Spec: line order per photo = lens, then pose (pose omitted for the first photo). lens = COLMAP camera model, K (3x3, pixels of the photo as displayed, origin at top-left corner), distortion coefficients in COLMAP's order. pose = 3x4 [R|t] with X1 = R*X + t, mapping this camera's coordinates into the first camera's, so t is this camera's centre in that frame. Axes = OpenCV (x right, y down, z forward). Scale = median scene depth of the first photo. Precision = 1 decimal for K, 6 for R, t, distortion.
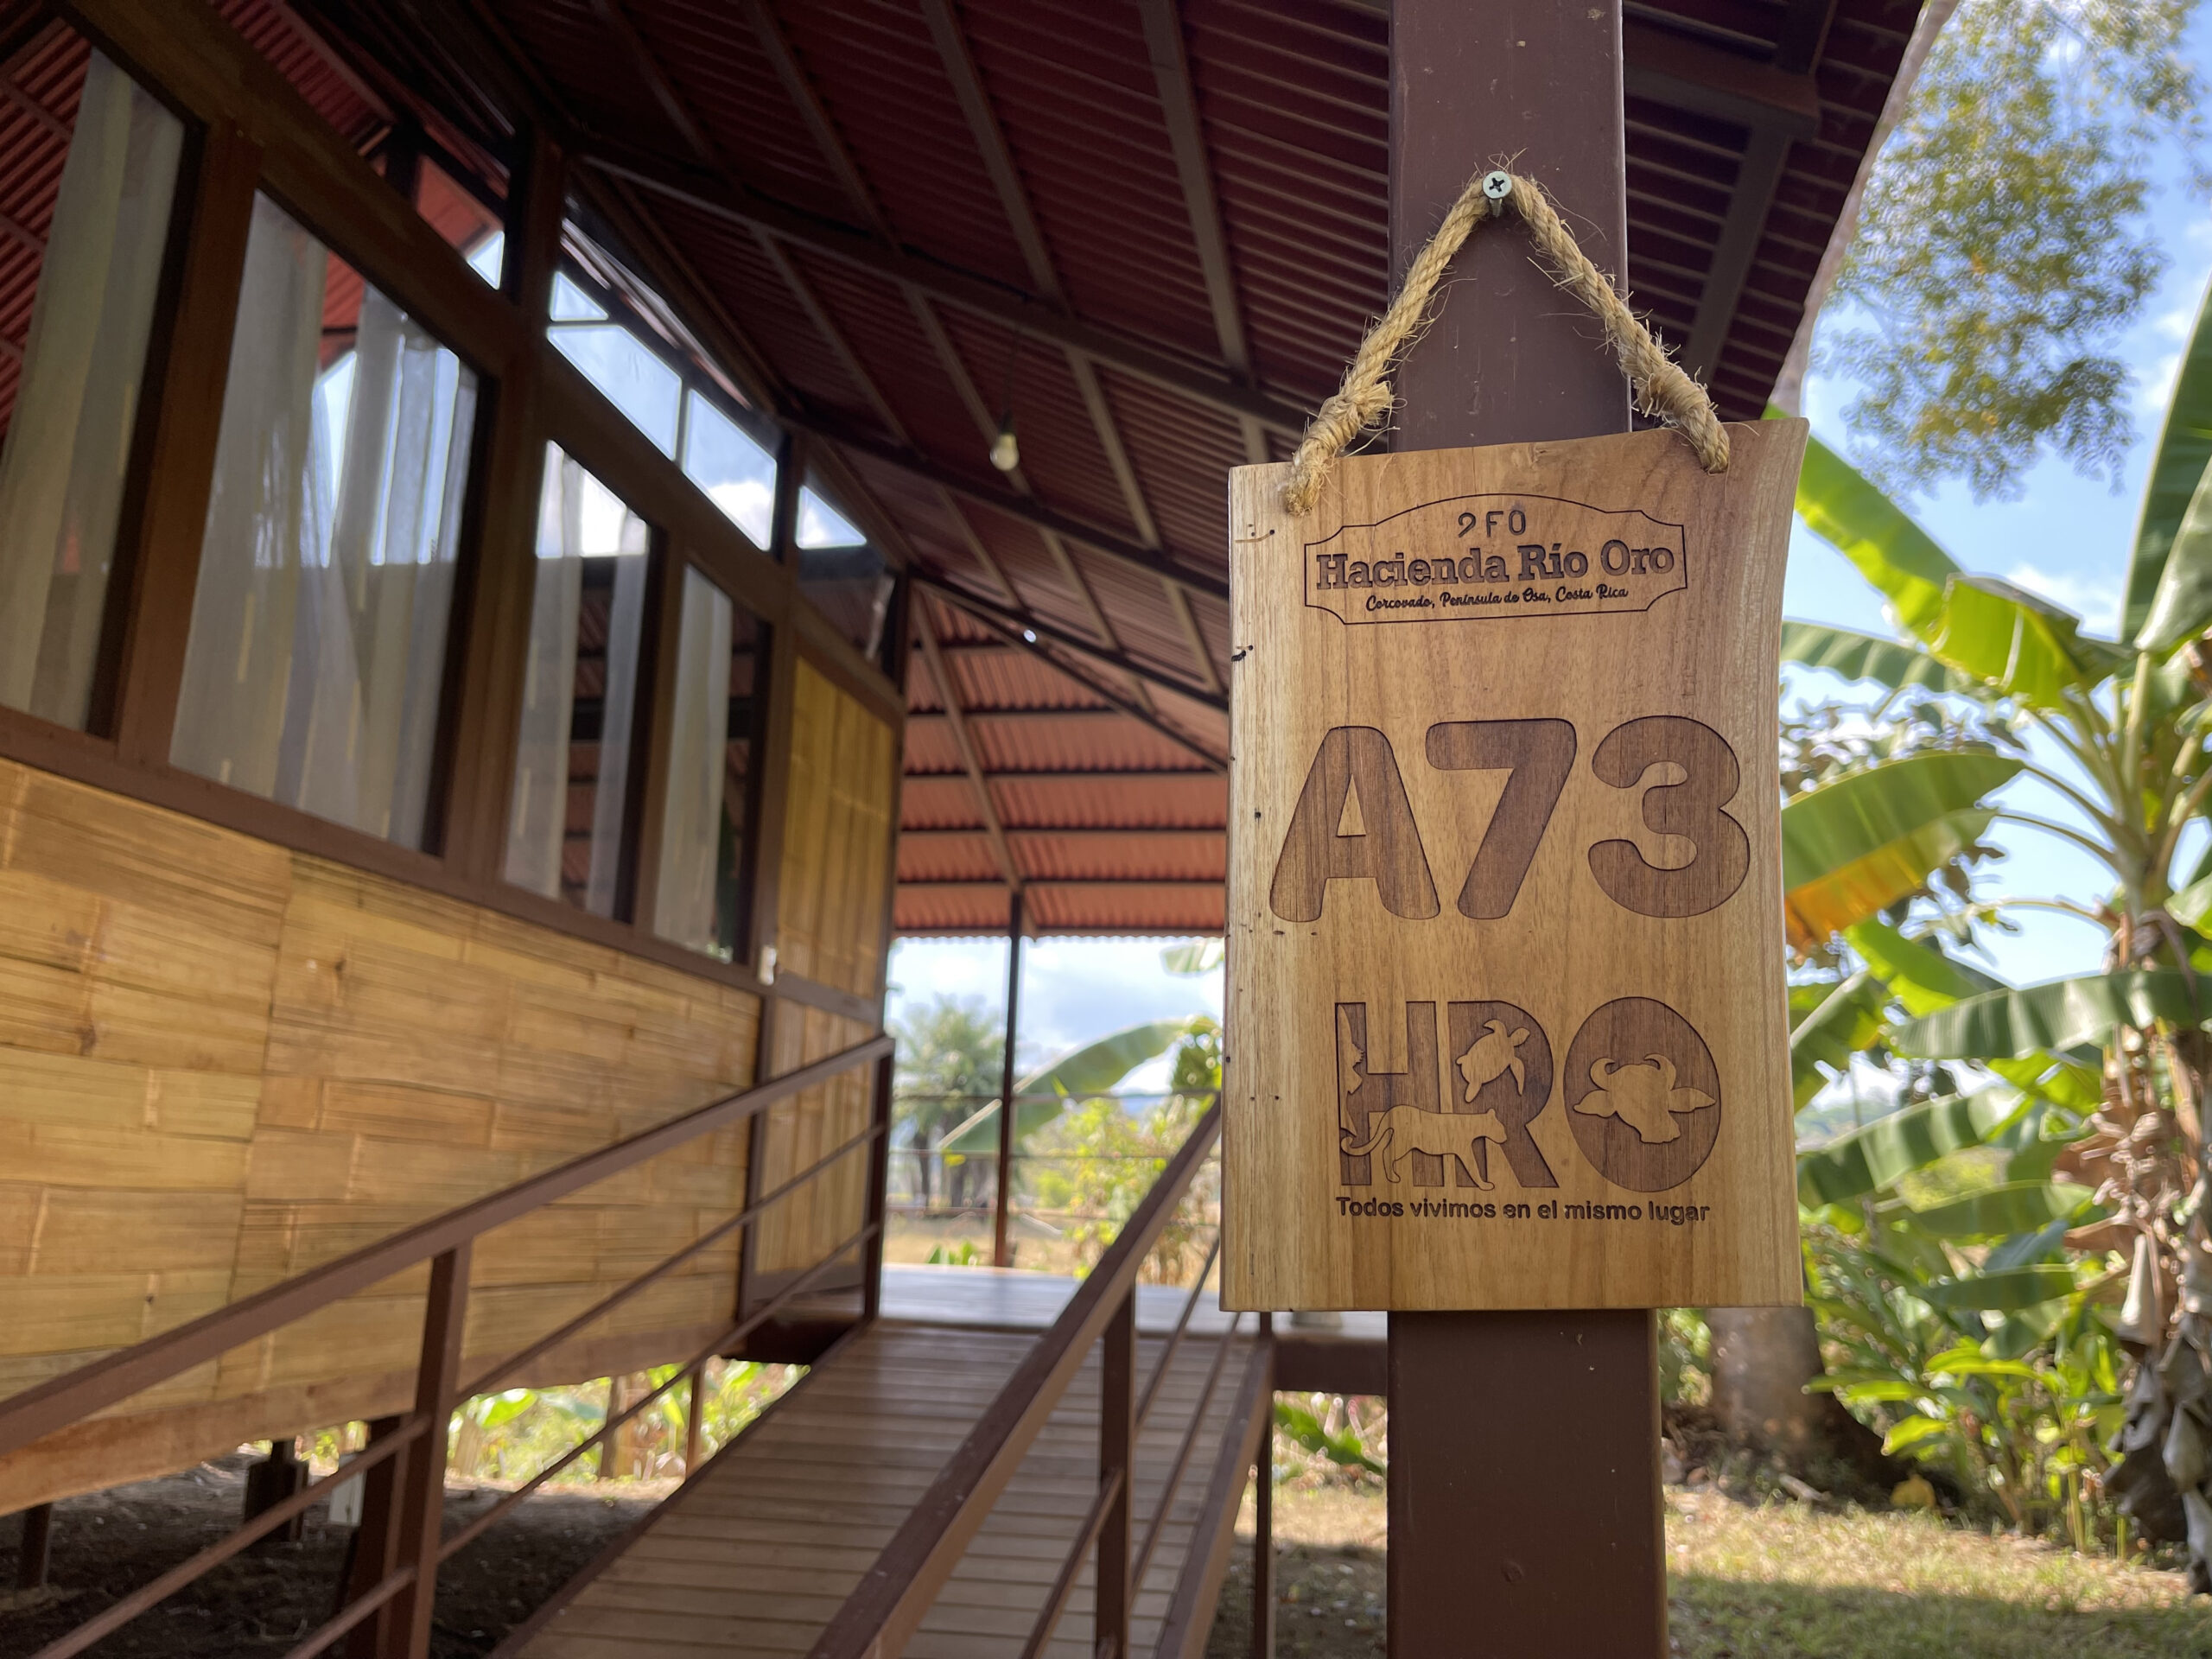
lens RADIAL K [[1672.8, 0, 1076.4], [0, 1672.8, 825.6], [0, 0, 1]] dist [0.058163, -0.083902]
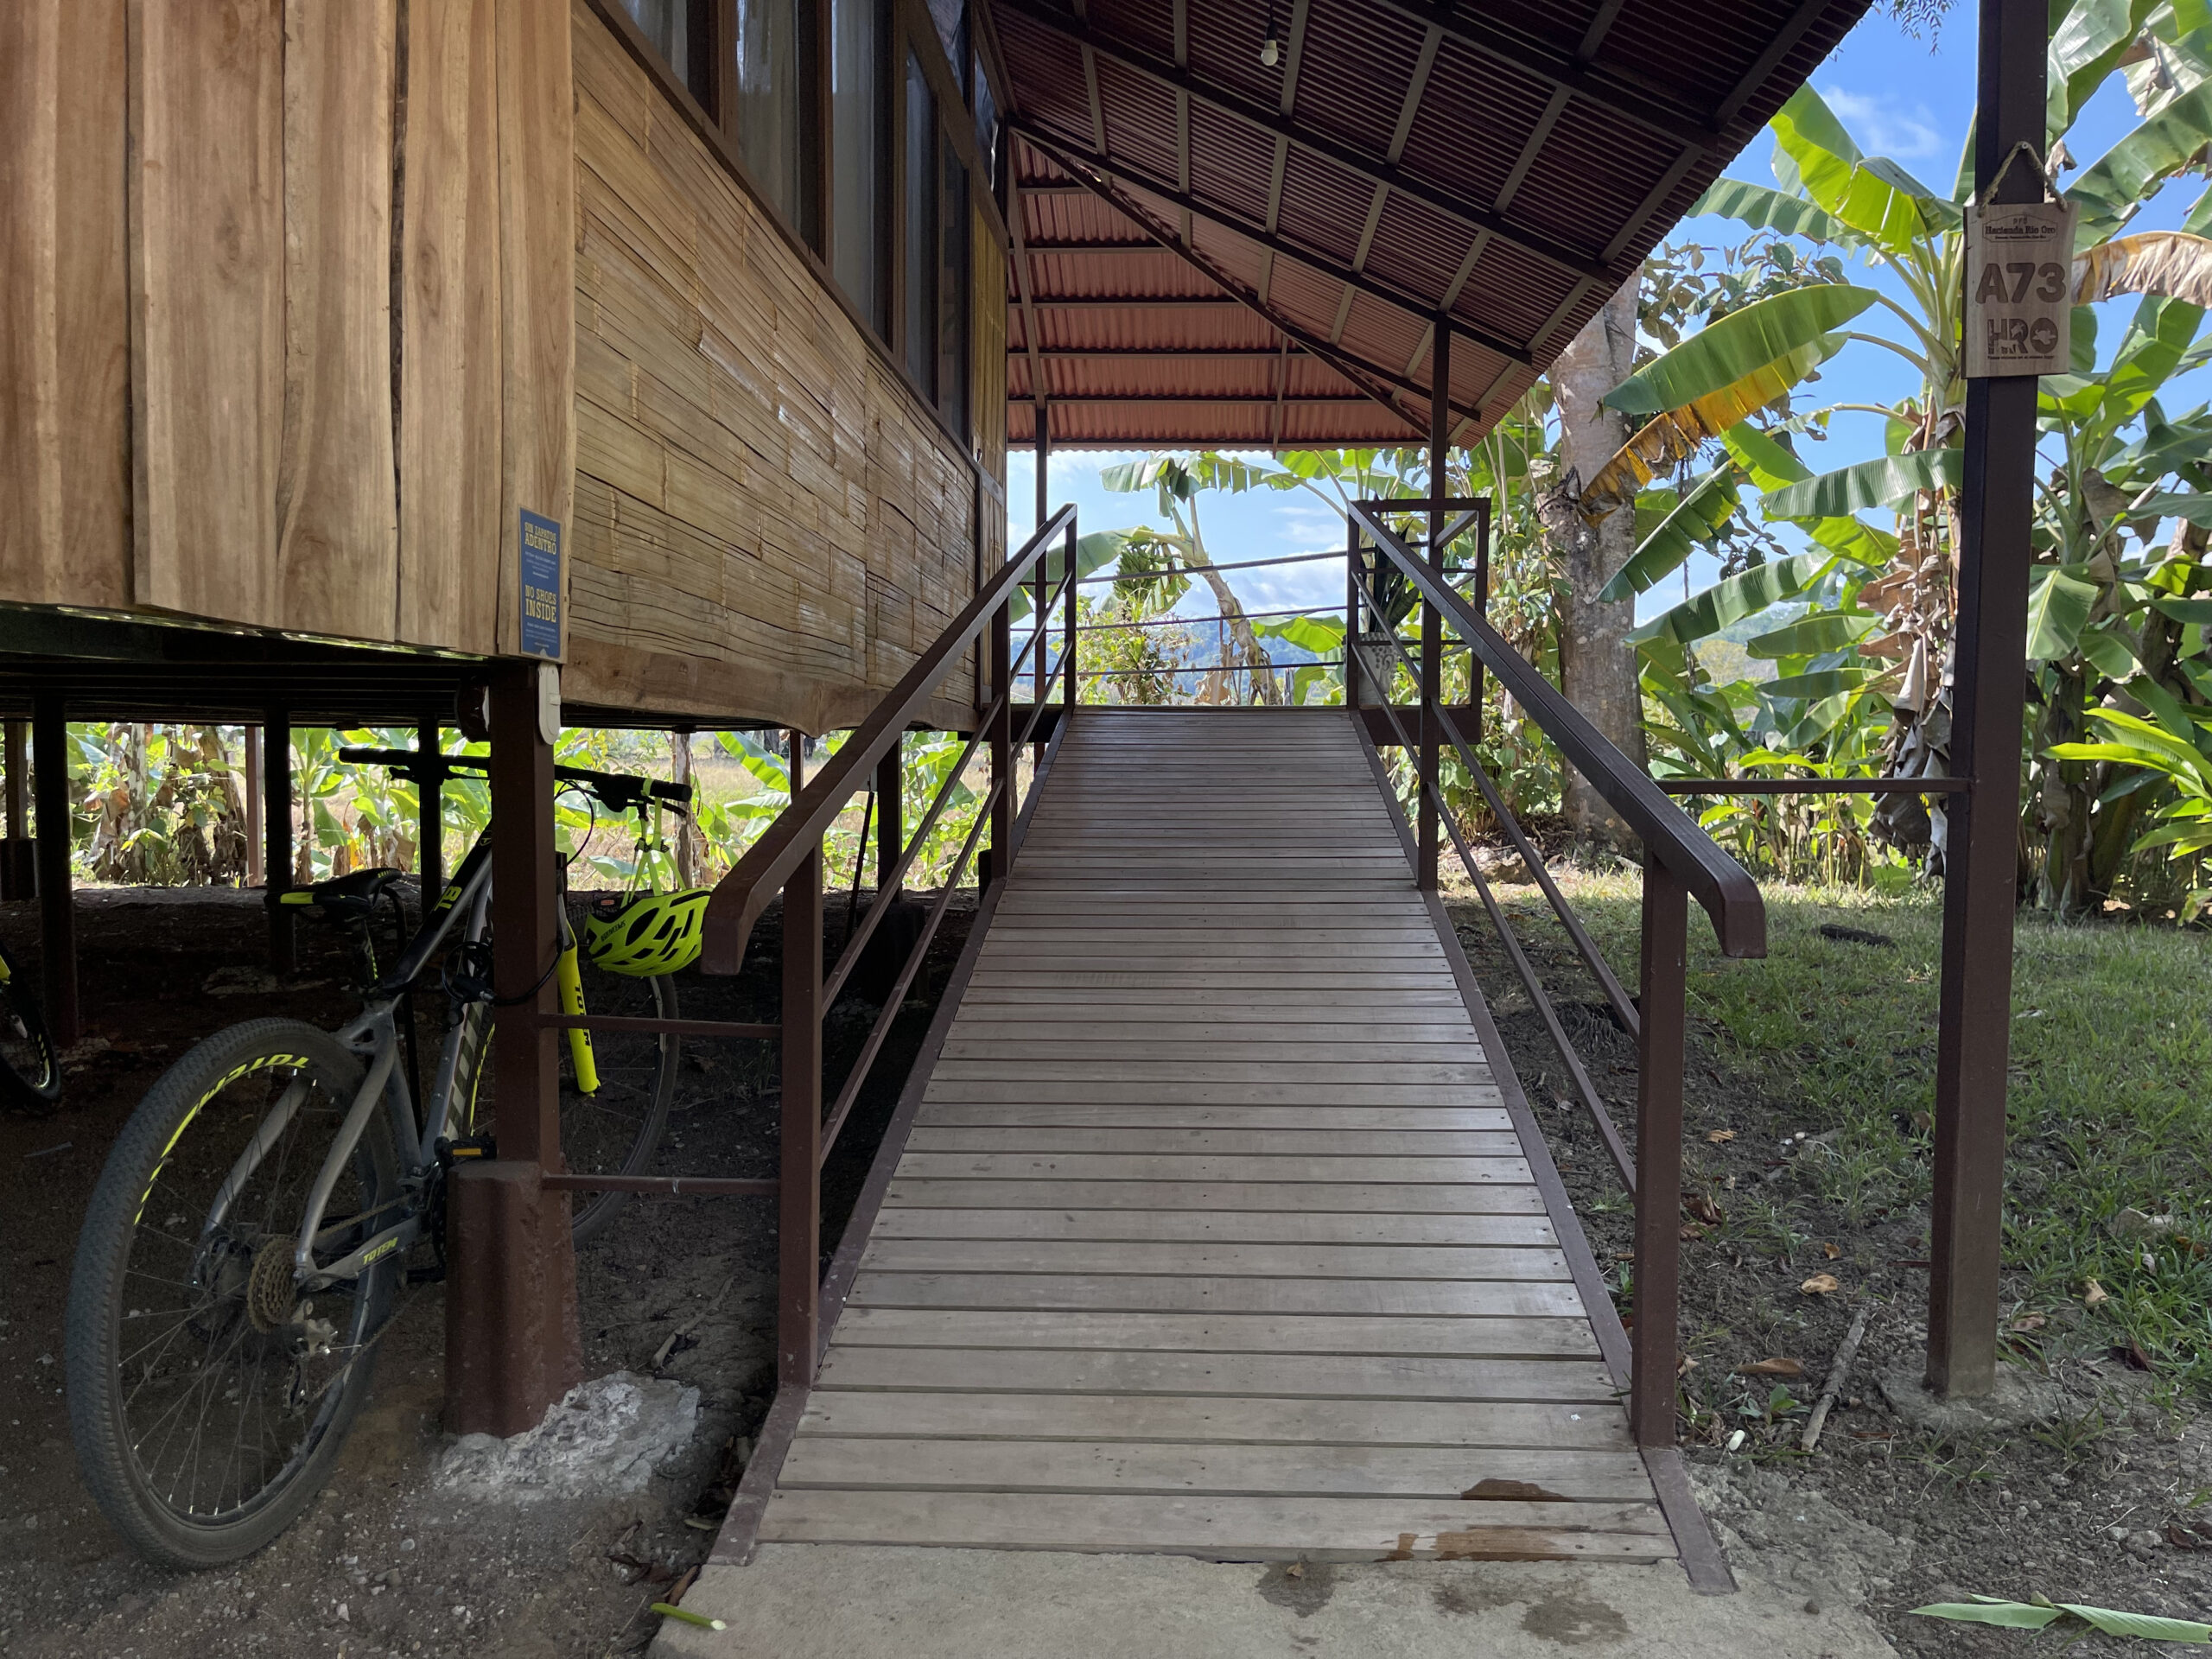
lens RADIAL K [[1672.8, 0, 1098.0], [0, 1672.8, 816.2], [0, 0, 1]] dist [0.058163, -0.083902]
pose [[0.989877, -0.033718, 0.137861, -0.587502], [-0.003061, 0.966070, 0.258262, 0.043523], [-0.141891, -0.256070, 0.956188, -0.703688]]
